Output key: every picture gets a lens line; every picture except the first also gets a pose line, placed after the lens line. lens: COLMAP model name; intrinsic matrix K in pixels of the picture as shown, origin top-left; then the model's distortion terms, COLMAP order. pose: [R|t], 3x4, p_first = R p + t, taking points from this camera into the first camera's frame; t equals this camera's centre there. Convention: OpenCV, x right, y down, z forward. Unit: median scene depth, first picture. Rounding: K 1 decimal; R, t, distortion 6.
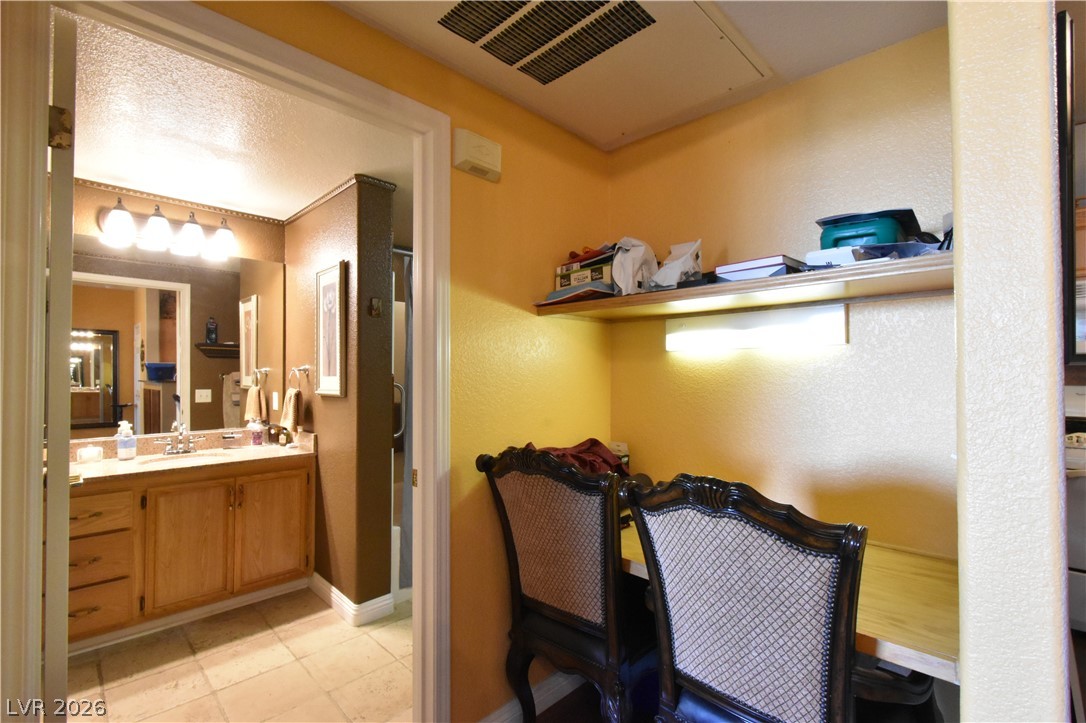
lens RADIAL K [[481.3, 0, 537.1], [0, 481.3, 363.1], [0, 0, 1]] dist [0.013164, -0.001516]
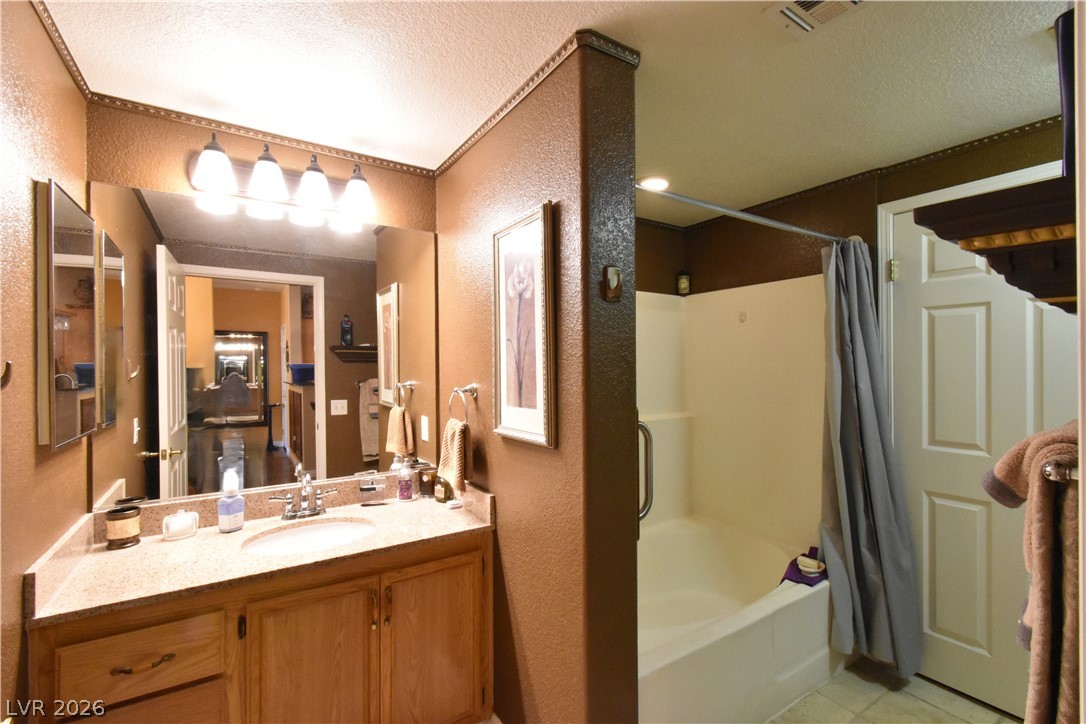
lens RADIAL K [[481.3, 0, 545.3], [0, 481.3, 363.5], [0, 0, 1]] dist [0.013164, -0.001516]
pose [[0.978320, -0.006535, -0.206996, -0.251710], [0.010016, 0.999825, 0.015772, -0.031276], [0.206857, -0.017504, 0.978215, 0.390393]]
